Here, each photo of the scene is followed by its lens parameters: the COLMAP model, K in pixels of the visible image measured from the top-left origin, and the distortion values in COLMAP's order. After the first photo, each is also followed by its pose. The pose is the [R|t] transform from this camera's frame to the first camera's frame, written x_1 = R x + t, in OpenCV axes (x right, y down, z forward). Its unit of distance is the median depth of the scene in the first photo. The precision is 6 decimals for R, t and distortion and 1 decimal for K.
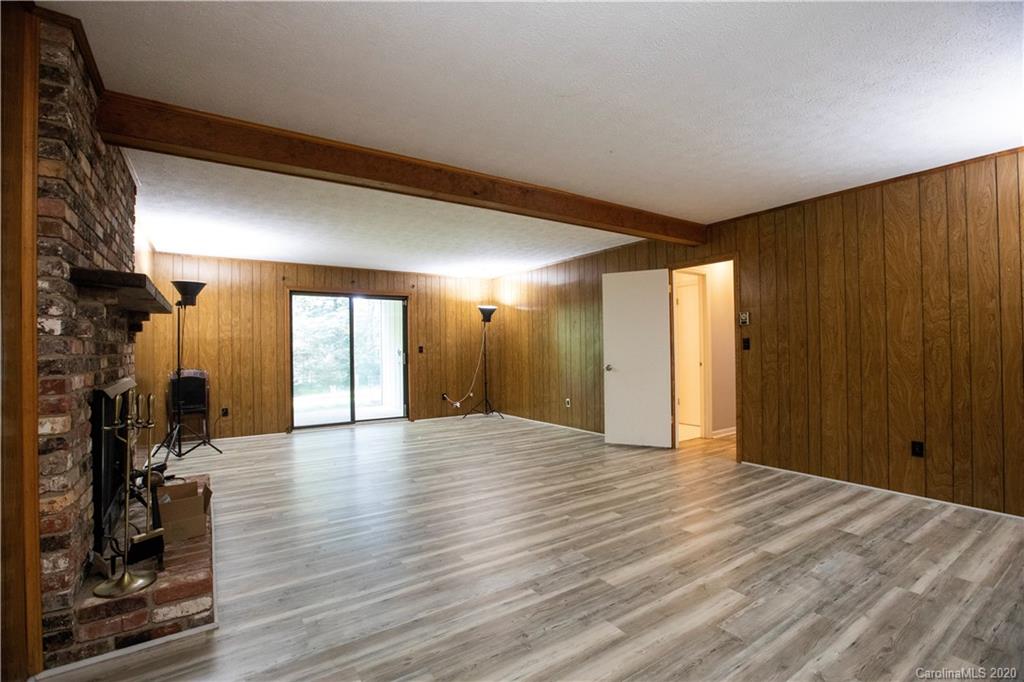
lens RADIAL K [[464.7, 0, 512.0], [0, 464.7, 341.0], [0, 0, 1]] dist [-0.053783, 0.018548]
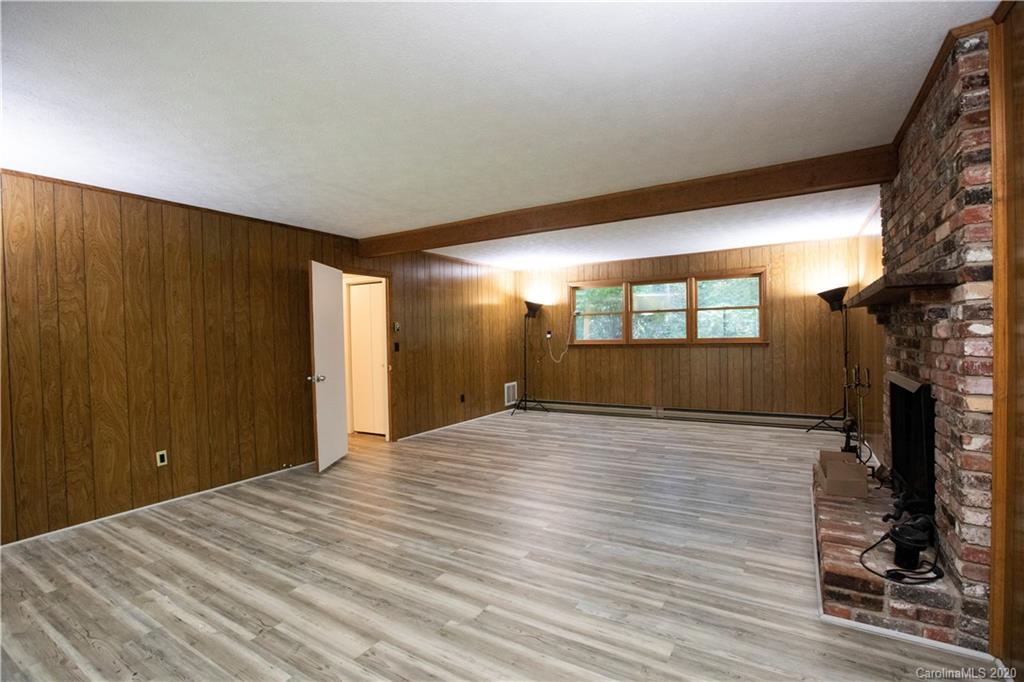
lens RADIAL K [[464.7, 0, 512.0], [0, 464.7, 341.0], [0, 0, 1]] dist [-0.053783, 0.018548]
pose [[-0.403683, 0.010825, 0.914835, -0.897205], [0.015792, 0.999863, -0.004863, 0.002522], [-0.914762, 0.012484, -0.403799, 1.377623]]
